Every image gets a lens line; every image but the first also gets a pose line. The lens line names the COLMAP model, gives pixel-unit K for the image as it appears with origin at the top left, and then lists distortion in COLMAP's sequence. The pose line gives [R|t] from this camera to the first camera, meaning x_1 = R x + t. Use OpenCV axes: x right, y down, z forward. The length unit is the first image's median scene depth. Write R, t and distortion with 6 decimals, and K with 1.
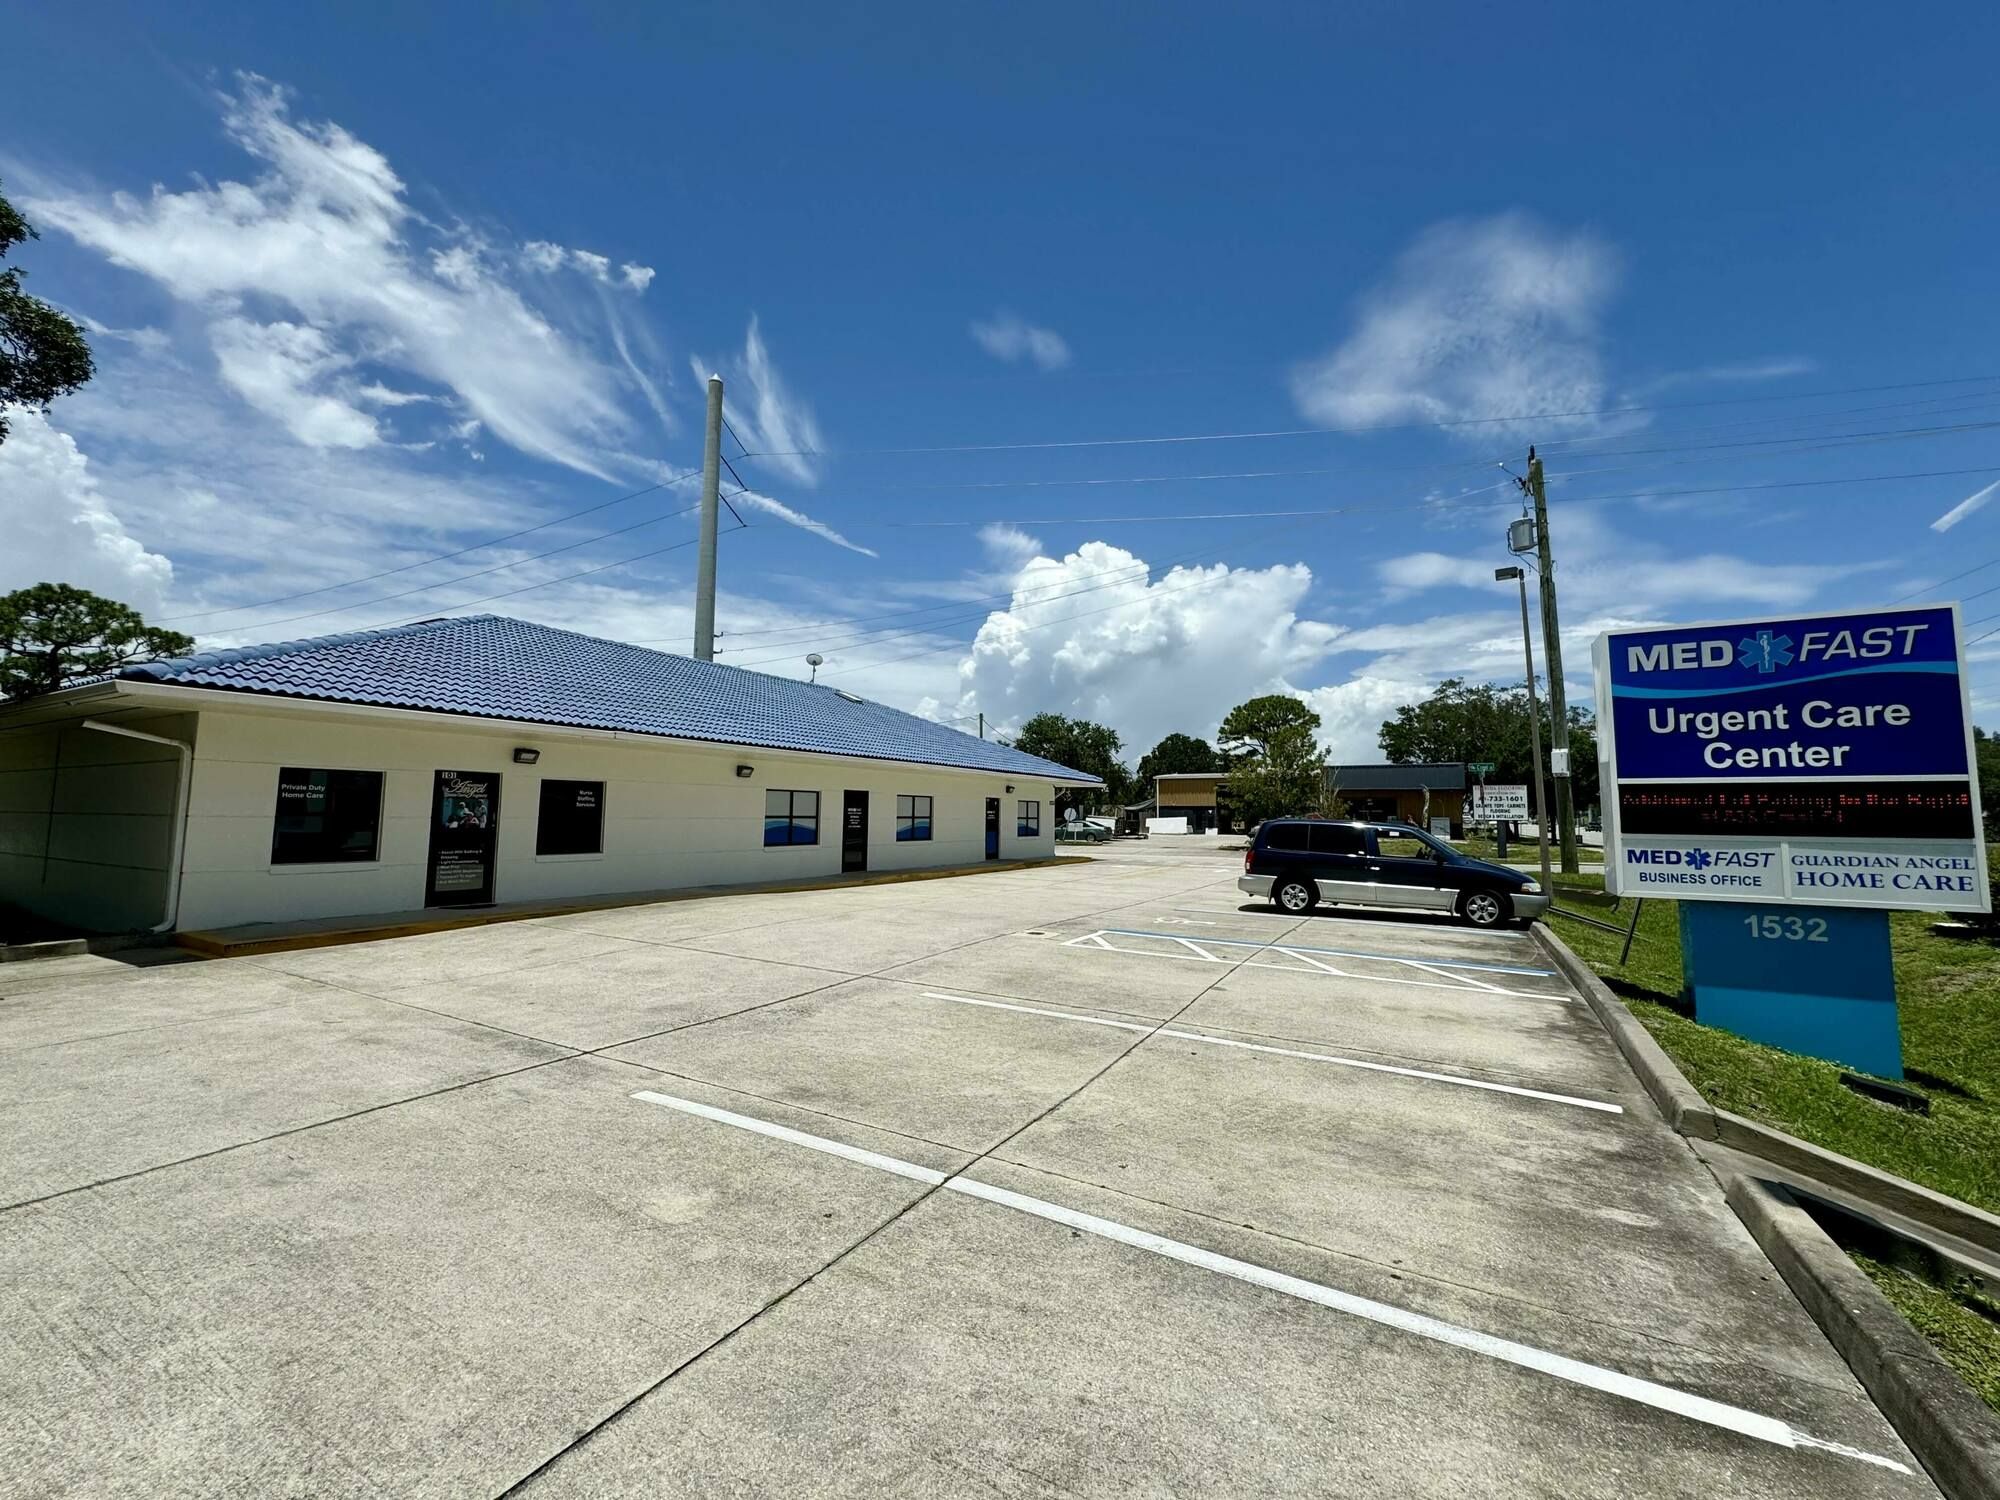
lens RADIAL K [[807.7, 0, 1000.0], [0, 807.7, 750.0], [0, 0, 1]] dist [0.017073, 0.000152]
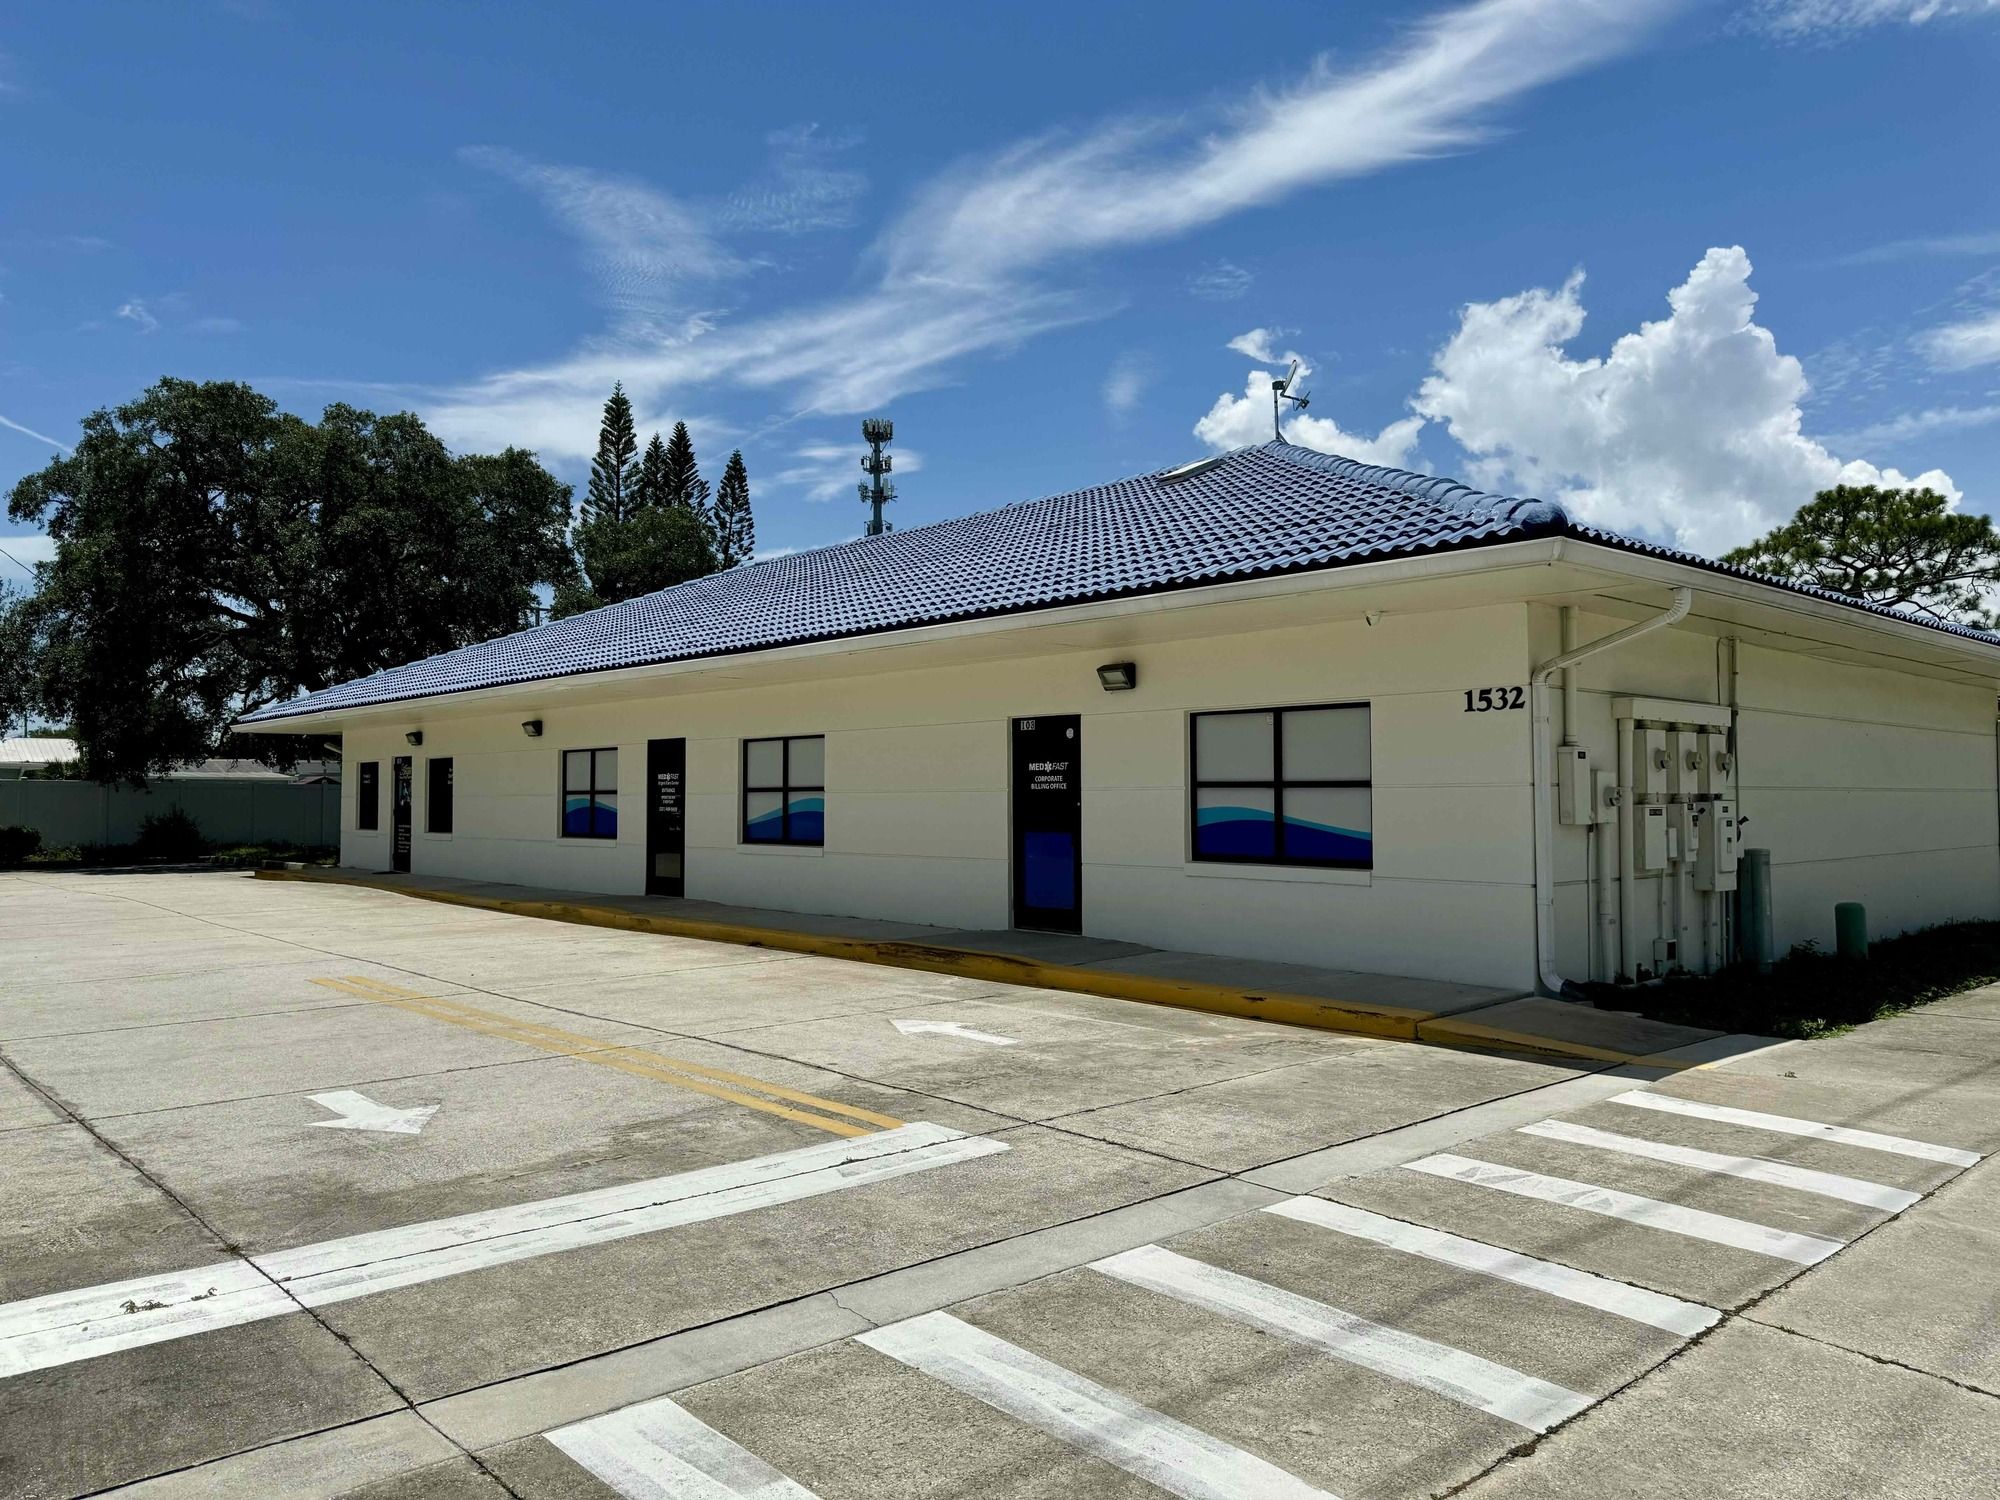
lens RADIAL K [[1419.5, 0, 1000.0], [0, 1419.5, 750.0], [0, 0, 1]] dist [0.101832, -0.136641]
pose [[-0.333451, -0.044341, -0.941724, 0.604463], [0.074183, 0.994562, -0.073095, 0.138889], [0.939844, -0.094233, -0.328349, 1.496931]]
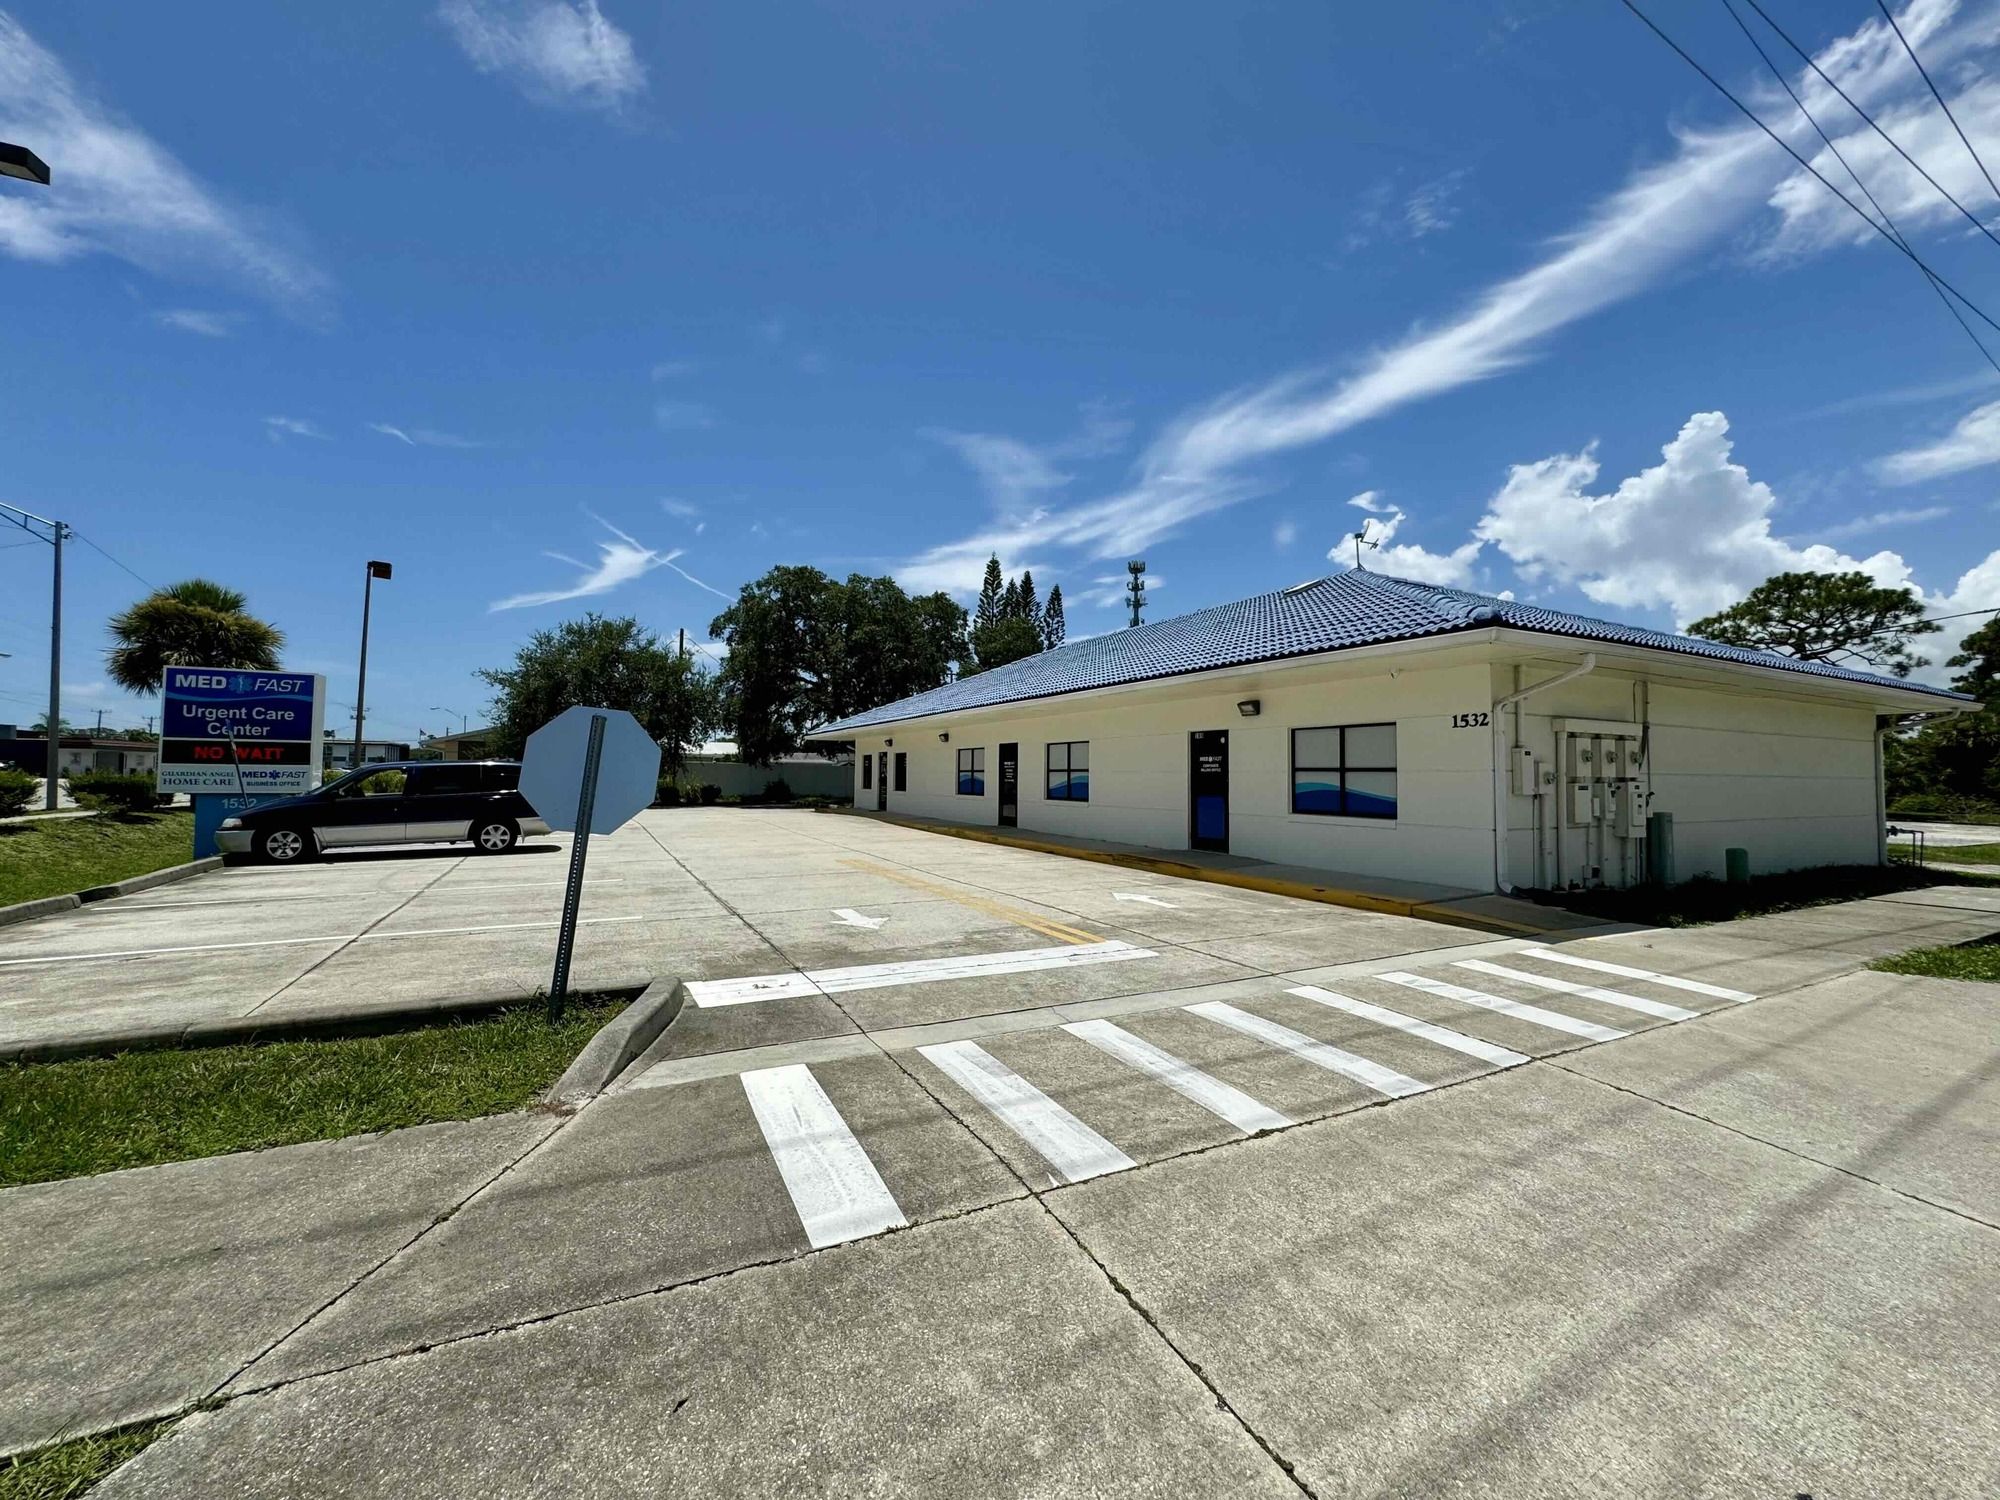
lens RADIAL K [[807.7, 0, 1000.0], [0, 807.7, 750.0], [0, 0, 1]] dist [0.017073, 0.000152]
pose [[-0.559762, -0.044652, -0.827449, 0.629076], [0.051014, 0.994796, -0.088193, 0.142979], [0.827082, -0.091579, -0.554571, 1.528673]]
